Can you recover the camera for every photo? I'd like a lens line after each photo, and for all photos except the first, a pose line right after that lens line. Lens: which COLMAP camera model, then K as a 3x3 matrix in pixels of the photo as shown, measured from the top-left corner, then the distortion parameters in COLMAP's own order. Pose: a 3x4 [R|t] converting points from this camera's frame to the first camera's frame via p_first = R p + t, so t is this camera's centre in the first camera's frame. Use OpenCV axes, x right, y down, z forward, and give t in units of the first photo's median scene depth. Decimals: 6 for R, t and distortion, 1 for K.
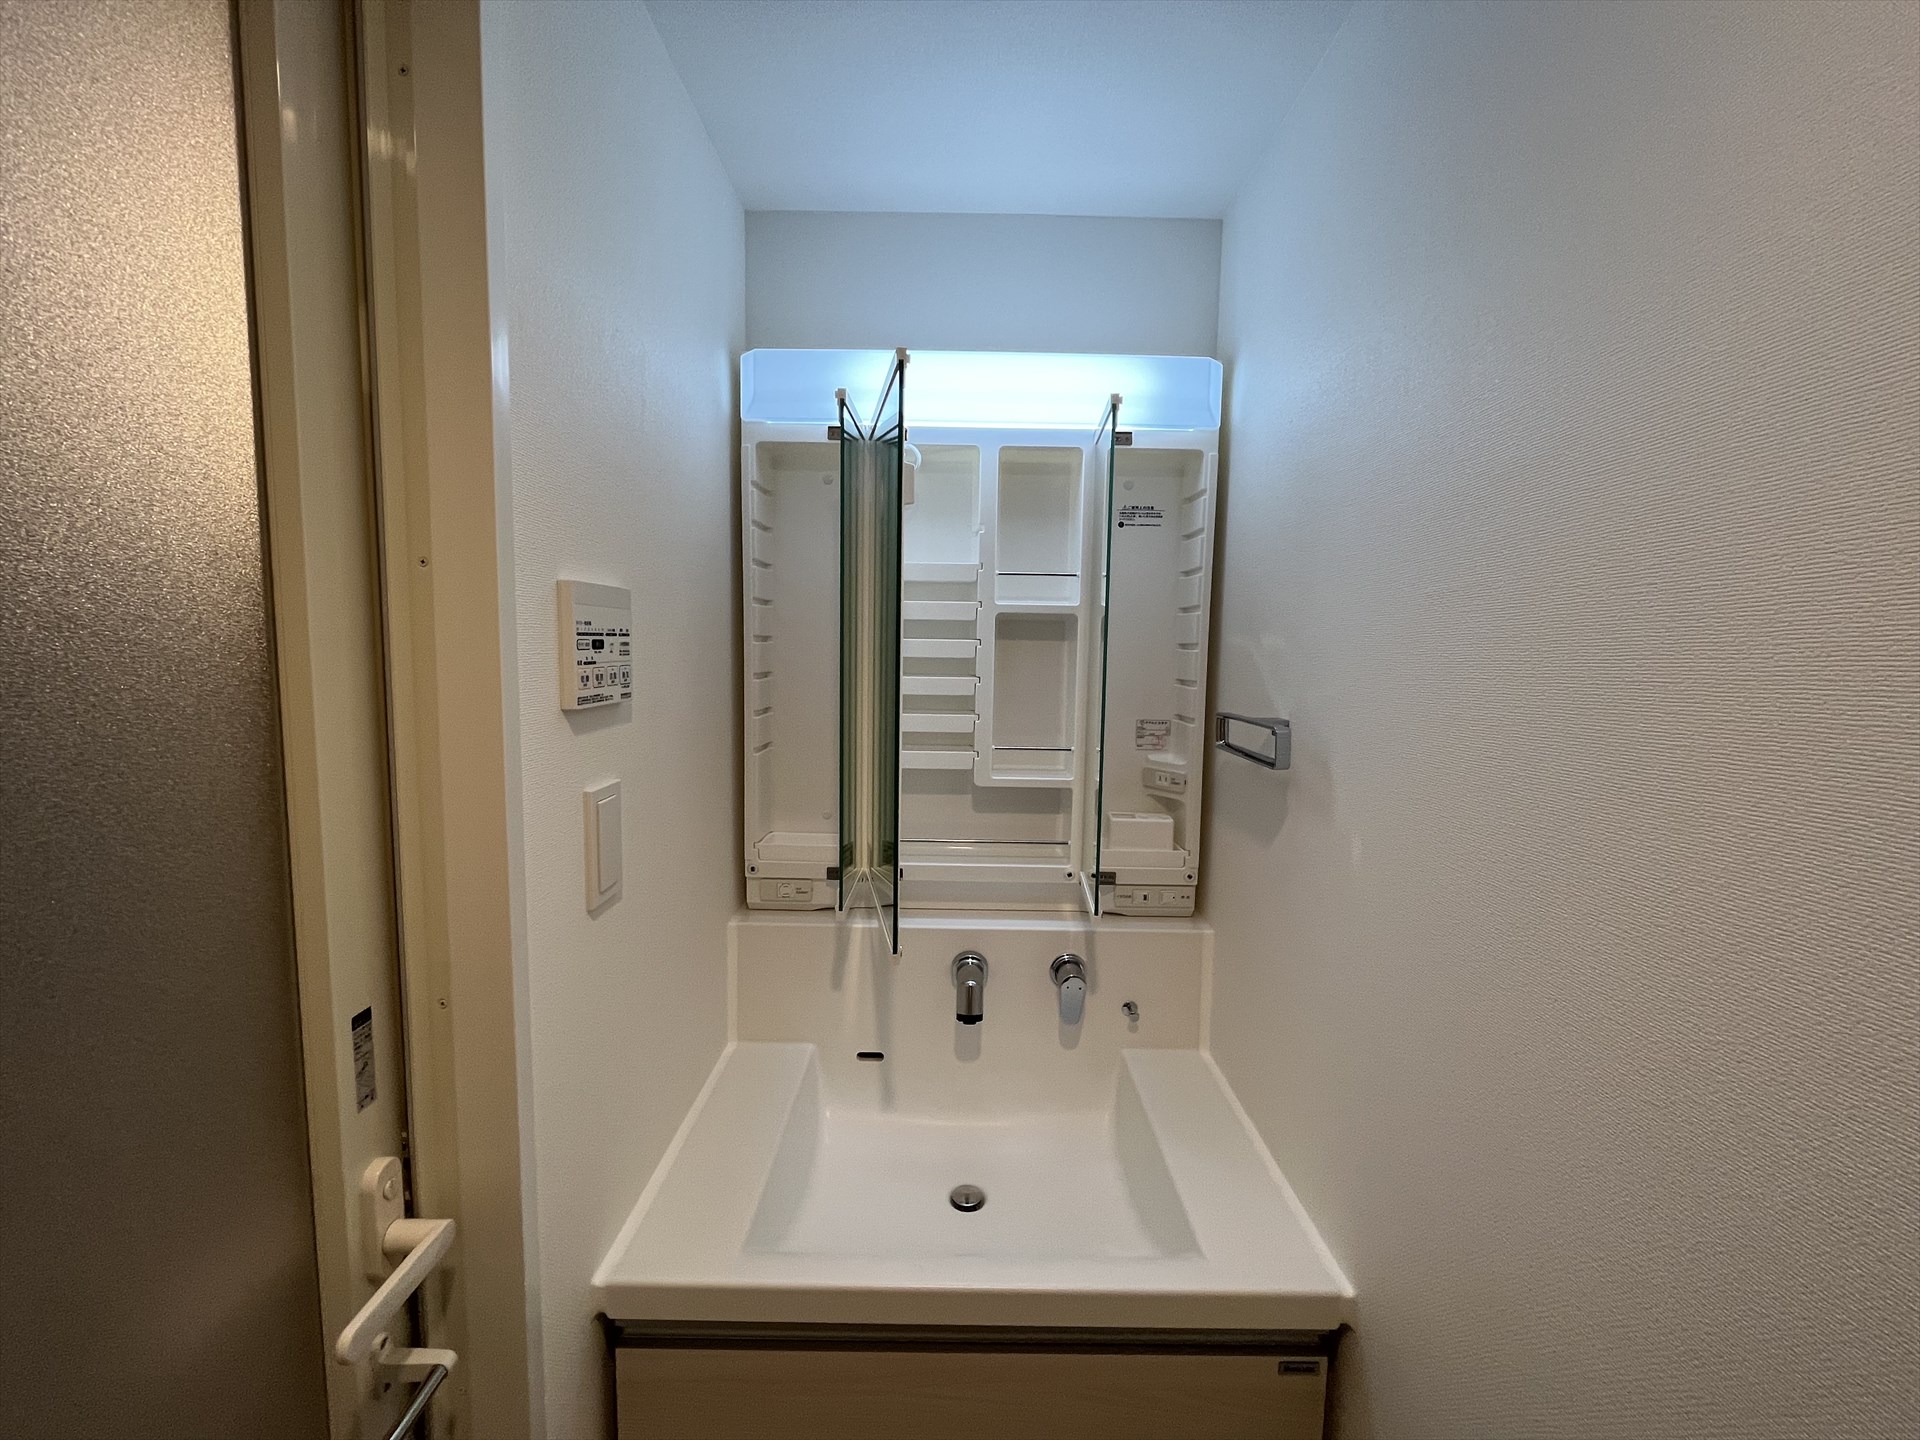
lens RADIAL K [[786.0, 0, 957.2], [0, 786.0, 716.3], [0, 0, 1]] dist [-0.002159, 0.000204]
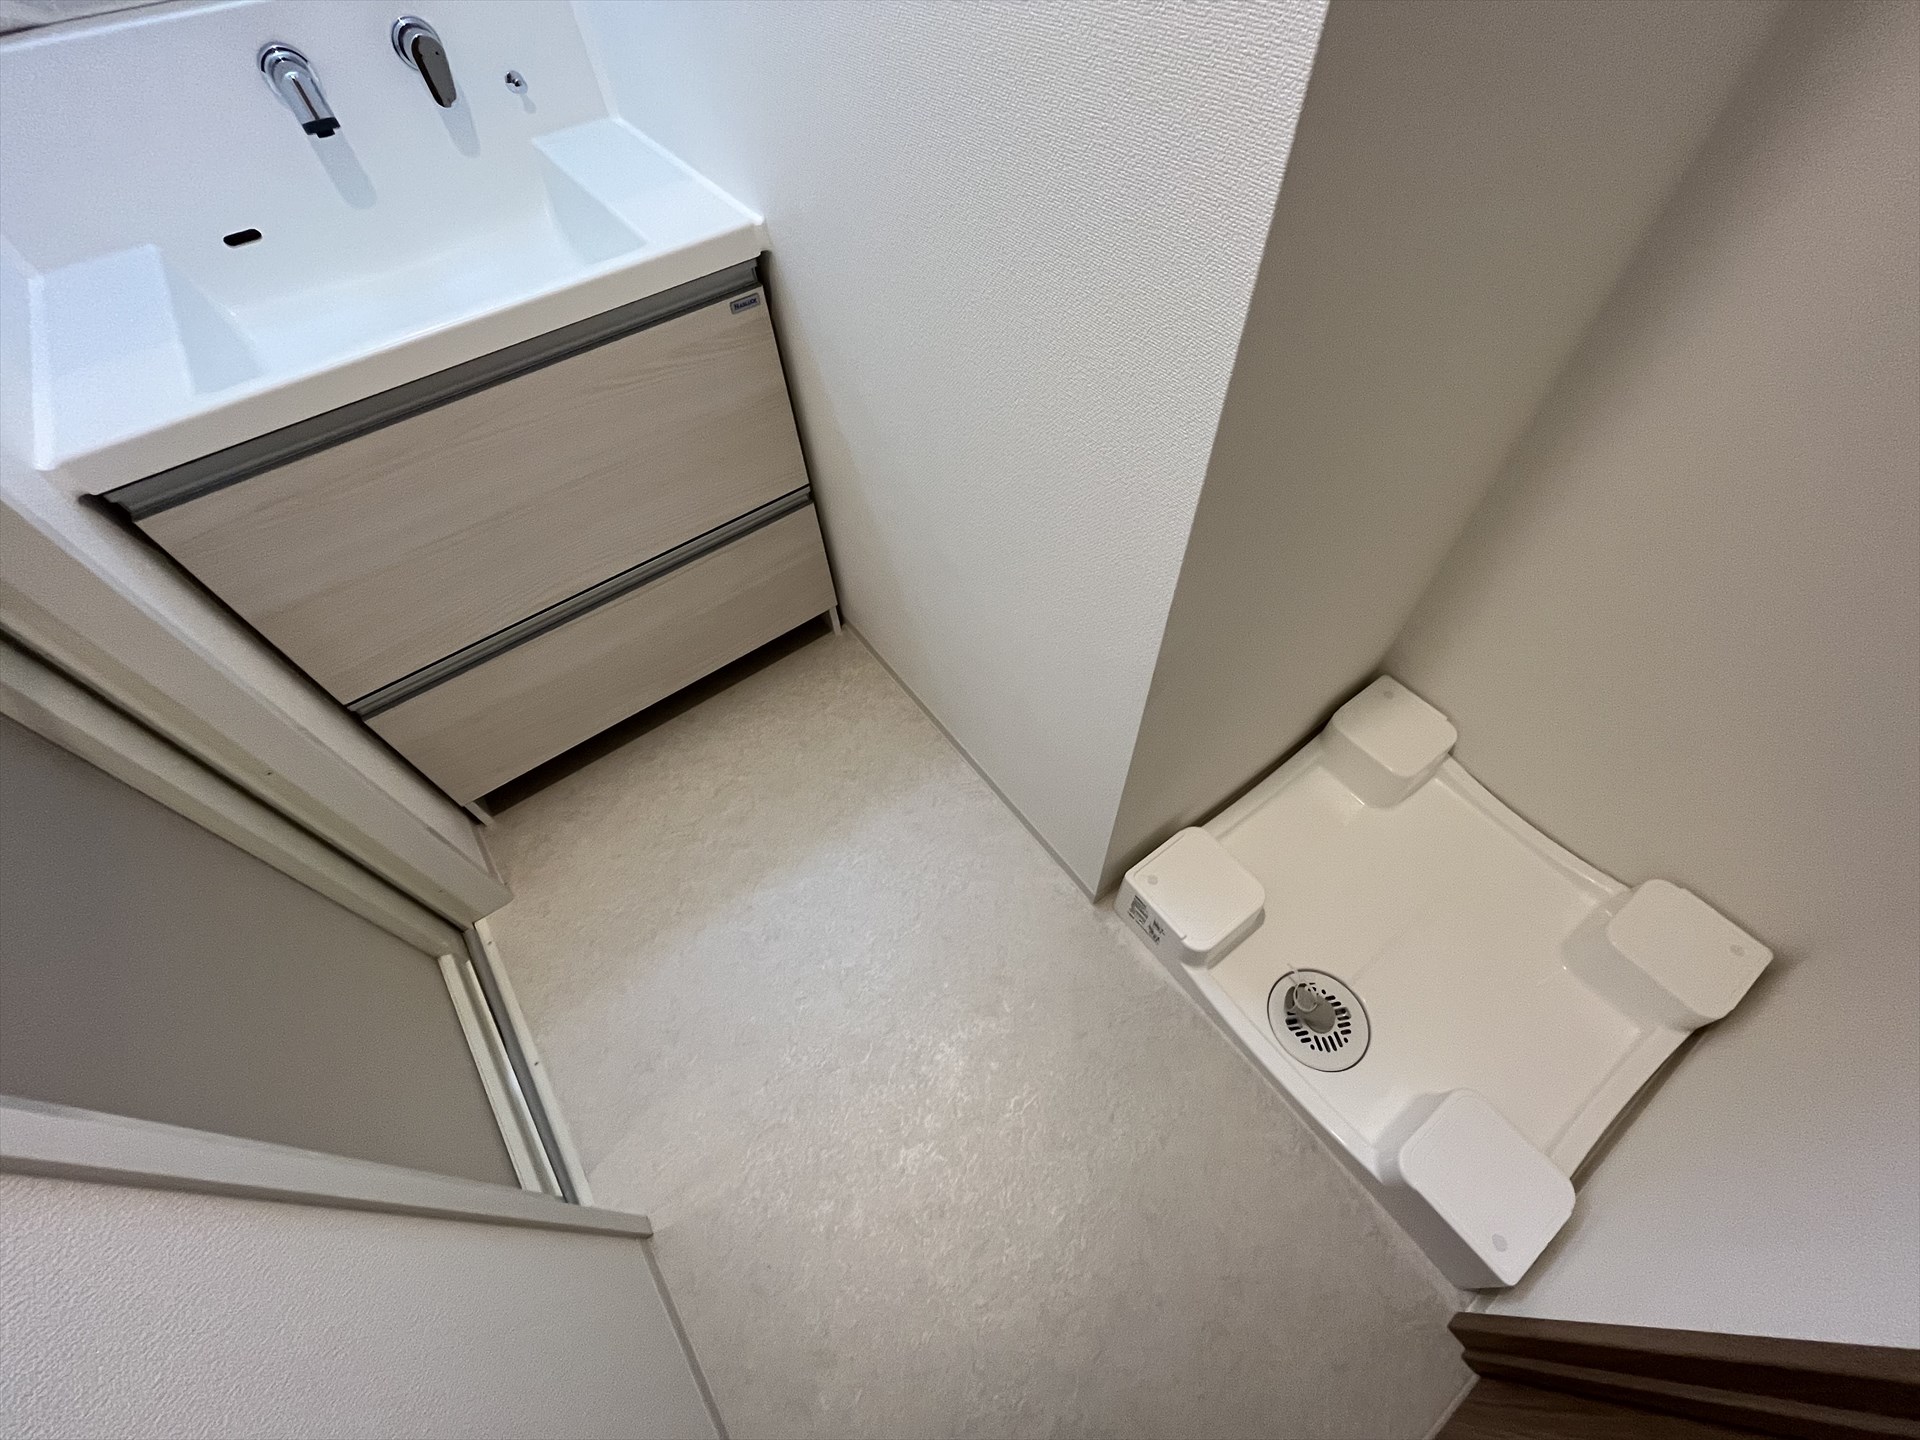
lens RADIAL K [[786.0, 0, 957.2], [0, 786.0, 716.3], [0, 0, 1]] dist [-0.002159, 0.000204]
pose [[0.804187, -0.512494, 0.301054, -0.013197], [0.108123, 0.624189, 0.773756, 0.205795], [-0.584460, -0.589693, 0.557377, -0.222381]]
